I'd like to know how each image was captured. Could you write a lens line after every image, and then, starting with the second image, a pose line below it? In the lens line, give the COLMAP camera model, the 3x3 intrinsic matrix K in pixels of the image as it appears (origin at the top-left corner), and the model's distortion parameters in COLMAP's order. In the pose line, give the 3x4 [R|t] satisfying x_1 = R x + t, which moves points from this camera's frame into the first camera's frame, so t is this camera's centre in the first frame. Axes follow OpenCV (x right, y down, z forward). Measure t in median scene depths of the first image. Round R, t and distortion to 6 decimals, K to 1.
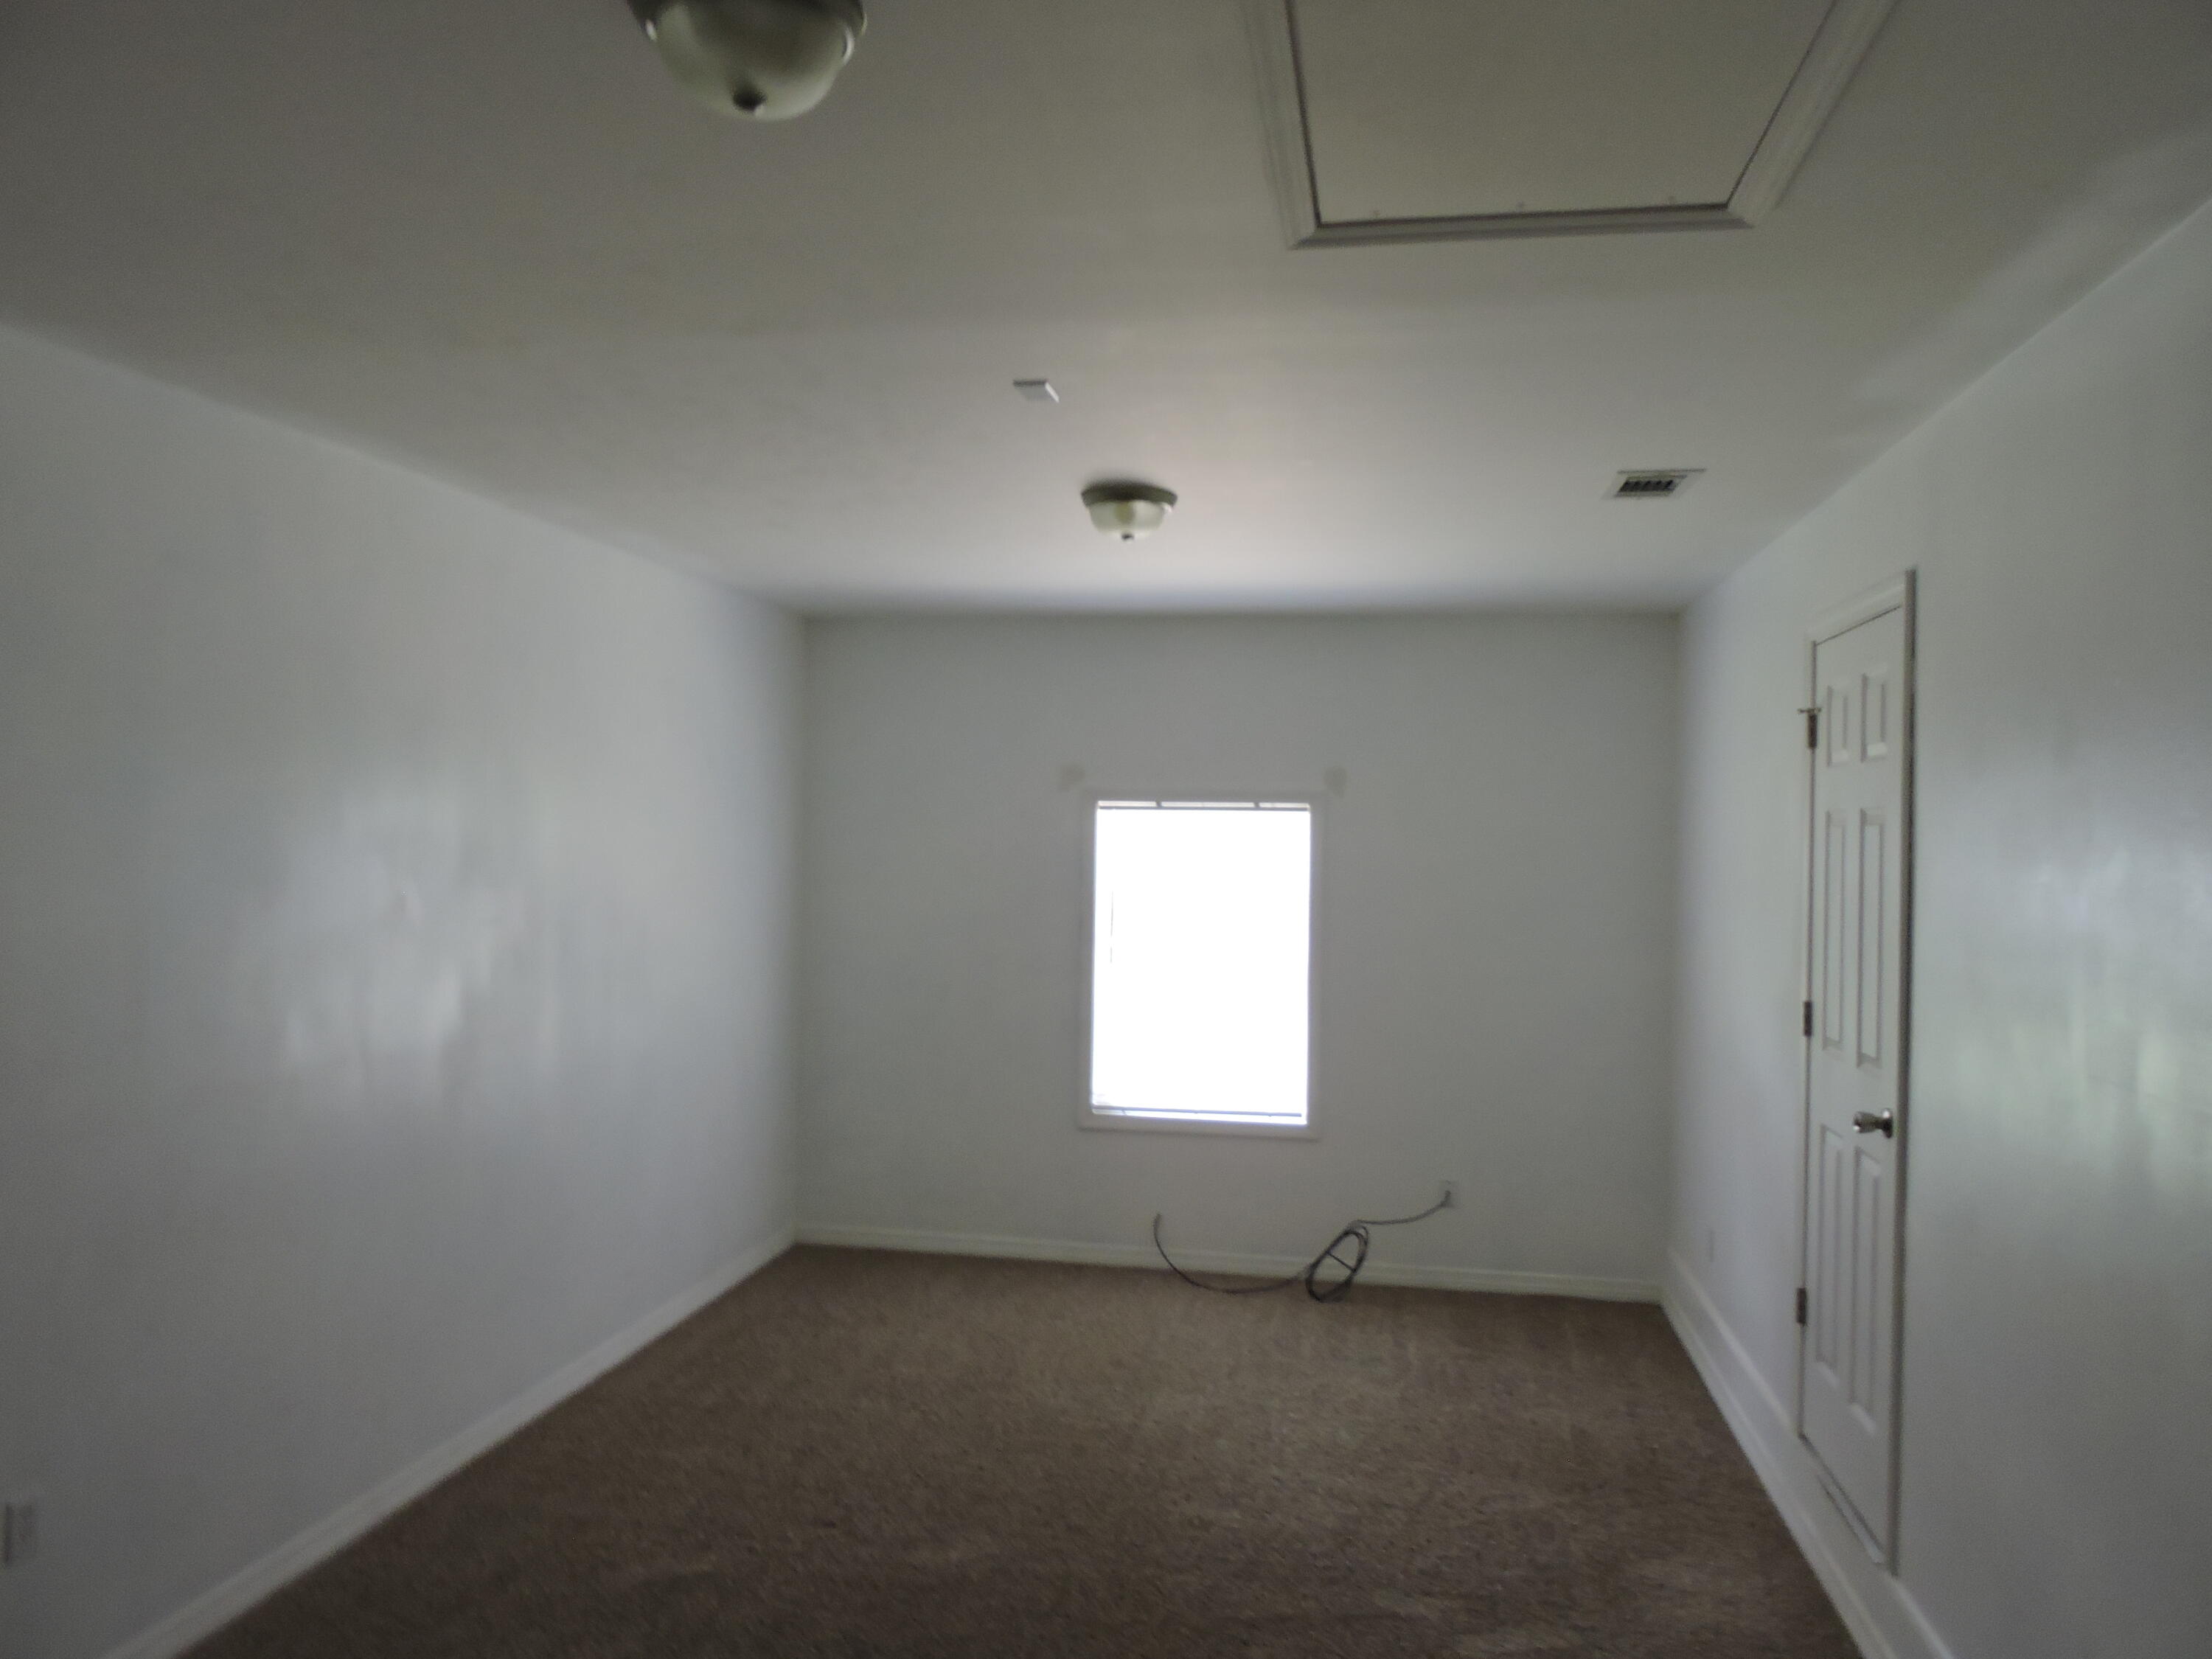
lens RADIAL K [[1567.2, 0, 1106.0], [0, 1567.2, 829.5], [0, 0, 1]] dist [0.005031, 0.001129]
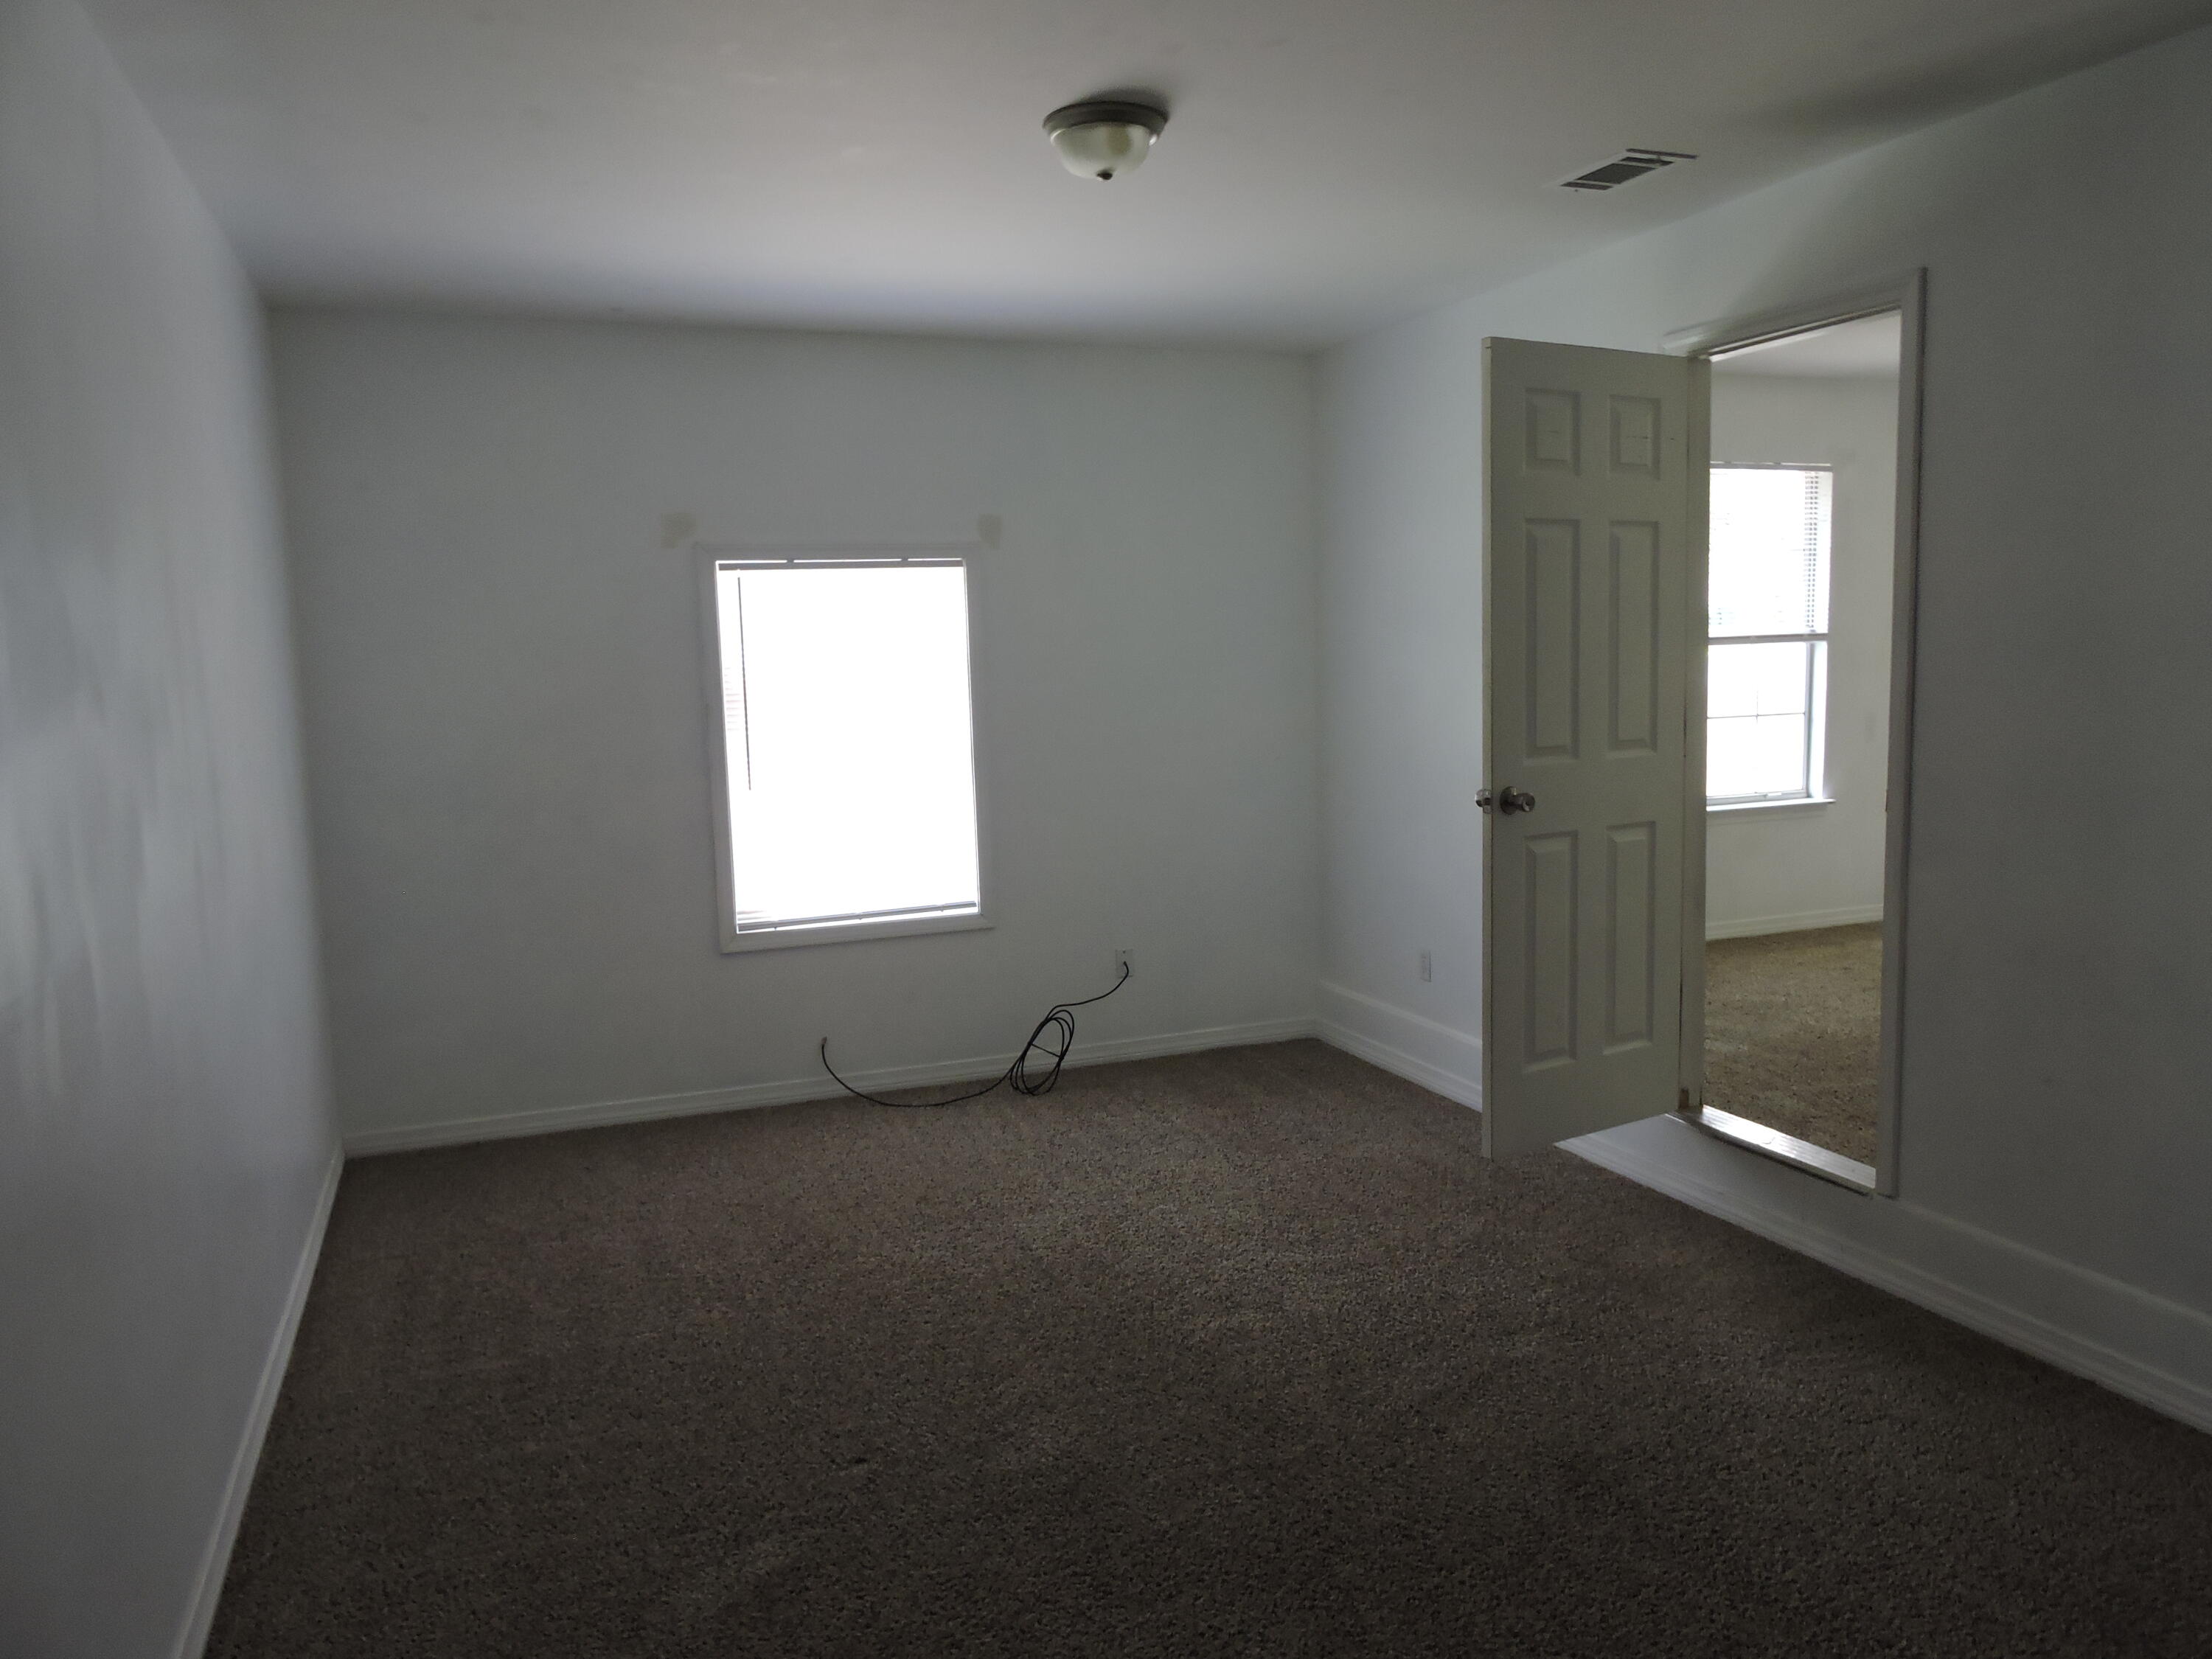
lens RADIAL K [[1568.2, 0, 1098.8], [0, 1568.2, 828.4], [0, 0, 1]] dist [-0.006616, -0.001605]
pose [[0.854888, -0.101085, 0.508870, -0.284814], [0.040284, 0.990807, 0.129144, 0.025347], [-0.517246, -0.089905, 0.851101, 0.201278]]
